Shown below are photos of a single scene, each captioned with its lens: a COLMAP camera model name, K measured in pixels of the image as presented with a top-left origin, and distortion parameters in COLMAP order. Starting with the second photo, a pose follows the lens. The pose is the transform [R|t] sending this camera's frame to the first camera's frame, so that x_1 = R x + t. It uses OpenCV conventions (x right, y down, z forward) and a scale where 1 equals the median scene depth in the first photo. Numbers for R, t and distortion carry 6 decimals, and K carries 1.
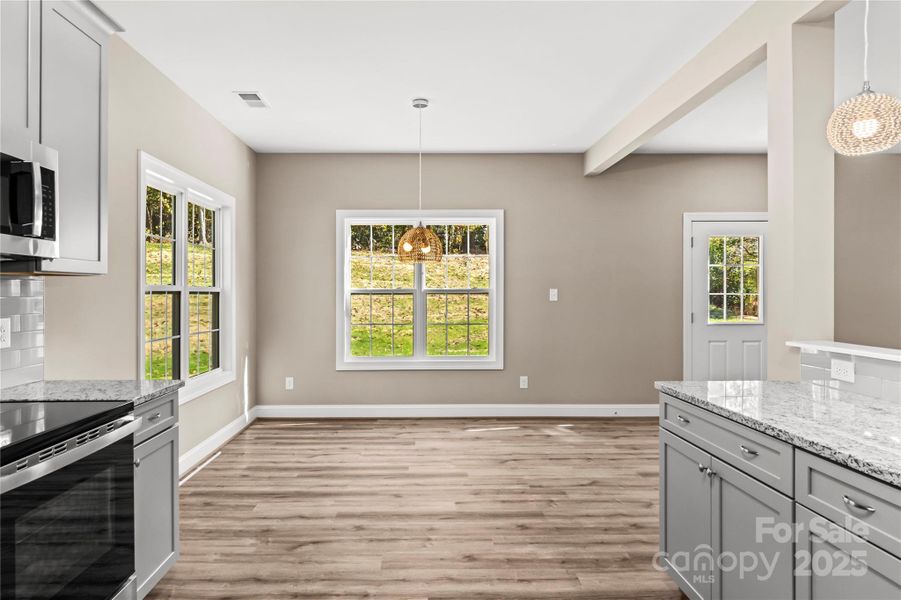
lens RADIAL K [[508.8, 0, 450.5], [0, 508.8, 300.0], [0, 0, 1]] dist [-0.010837, -0.001607]
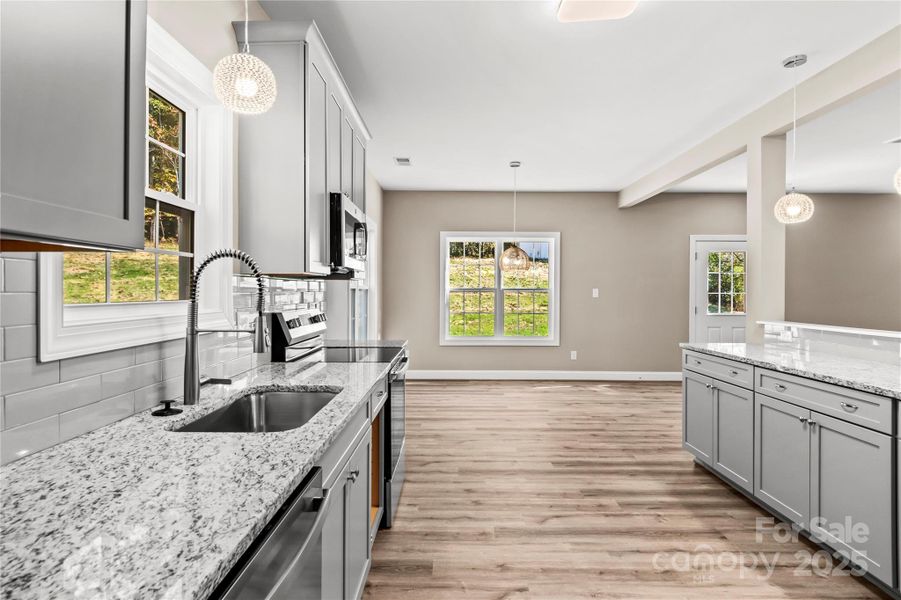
lens RADIAL K [[472.1, 0, 452.3], [0, 472.1, 294.5], [0, 0, 1]] dist [0.001545, -0.000022]
pose [[0.999810, 0.007919, -0.017791, -0.176157], [-0.008017, 0.999953, -0.005421, 0.004503], [0.017747, 0.005563, 0.999827, -0.320885]]
